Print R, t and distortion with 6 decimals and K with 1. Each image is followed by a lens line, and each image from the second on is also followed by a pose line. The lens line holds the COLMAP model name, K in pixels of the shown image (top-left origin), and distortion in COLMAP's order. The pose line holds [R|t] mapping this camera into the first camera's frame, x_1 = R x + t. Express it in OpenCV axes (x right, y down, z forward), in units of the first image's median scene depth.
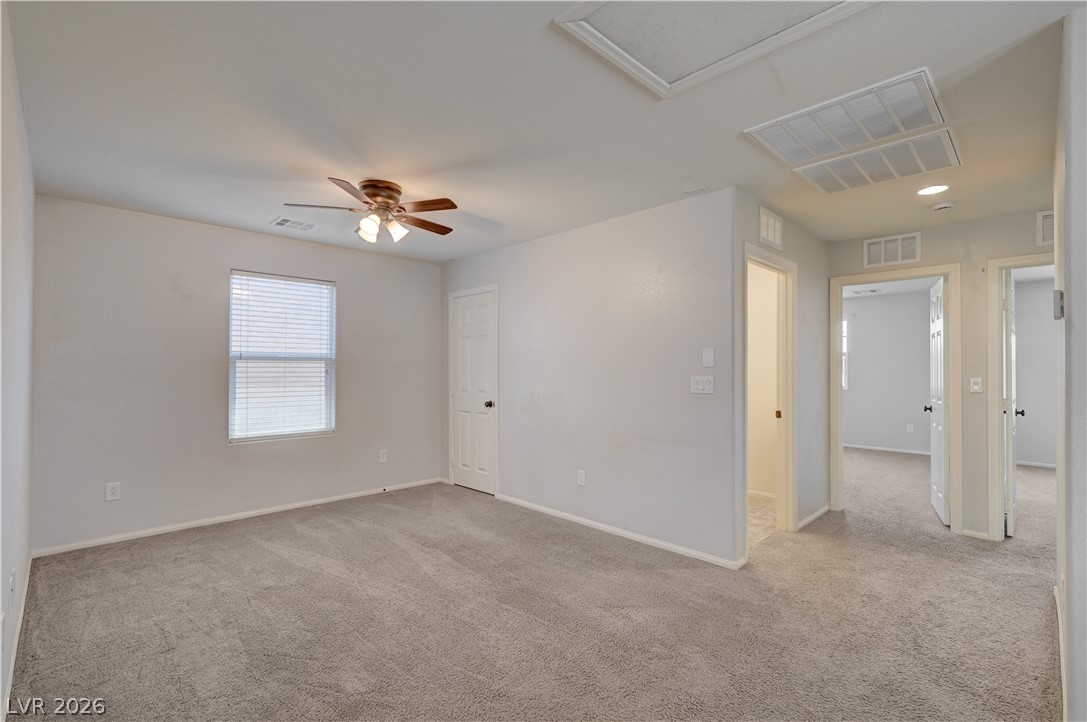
lens RADIAL K [[497.6, 0, 543.5], [0, 497.6, 361.0], [0, 0, 1]] dist [0.002296, 0.000259]
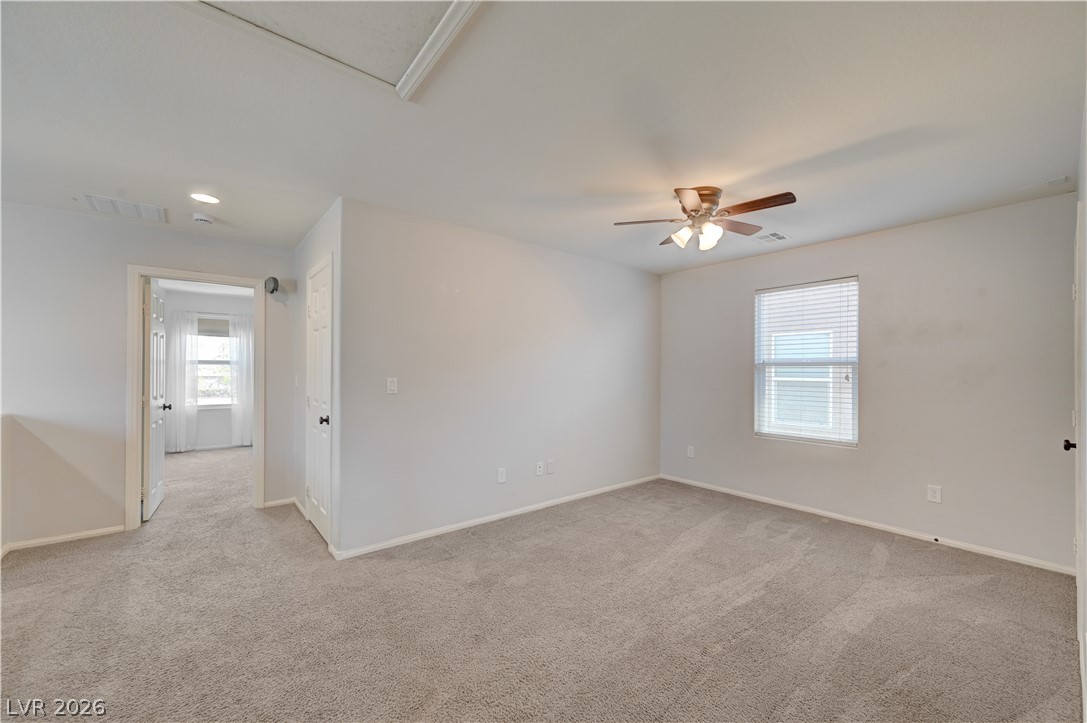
lens RADIAL K [[429.0, 0, 548.4], [0, 429.0, 373.7], [0, 0, 1]] dist [0.008763, 0.000418]
pose [[-0.096541, 0.004824, -0.995317, 0.460242], [0.011474, 0.999927, 0.003733, 0.006300], [0.995263, -0.011060, -0.096590, 0.617848]]
